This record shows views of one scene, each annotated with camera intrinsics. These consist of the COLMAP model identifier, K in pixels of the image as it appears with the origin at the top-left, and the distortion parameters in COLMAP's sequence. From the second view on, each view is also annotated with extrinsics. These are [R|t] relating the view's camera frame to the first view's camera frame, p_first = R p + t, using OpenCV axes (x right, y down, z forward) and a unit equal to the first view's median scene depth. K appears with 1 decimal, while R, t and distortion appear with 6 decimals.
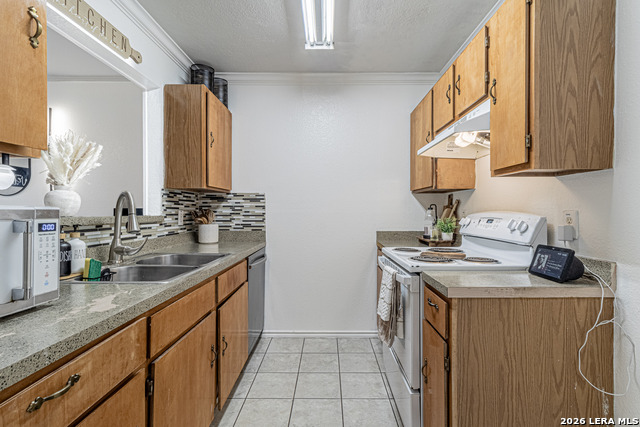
lens RADIAL K [[301.9, 0, 328.6], [0, 301.9, 213.7], [0, 0, 1]] dist [0.000258, 0.000013]
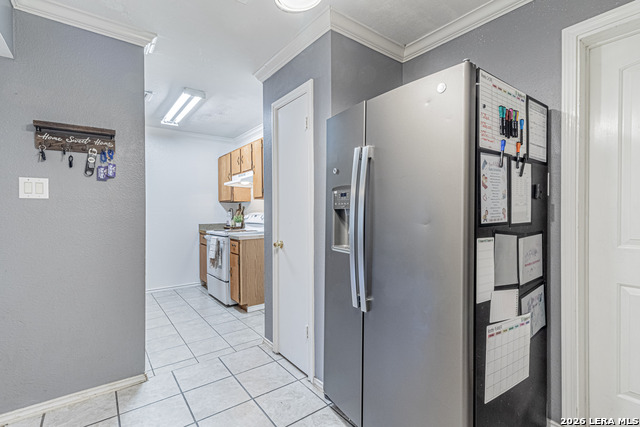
lens RADIAL K [[301.9, 0, 328.6], [0, 301.9, 213.7], [0, 0, 1]] dist [0.000258, 0.000013]
pose [[0.788576, -0.010250, 0.614852, -0.451669], [0.014146, 0.999899, -0.001474, 0.016358], [-0.614775, 0.009860, 0.788641, -1.167624]]
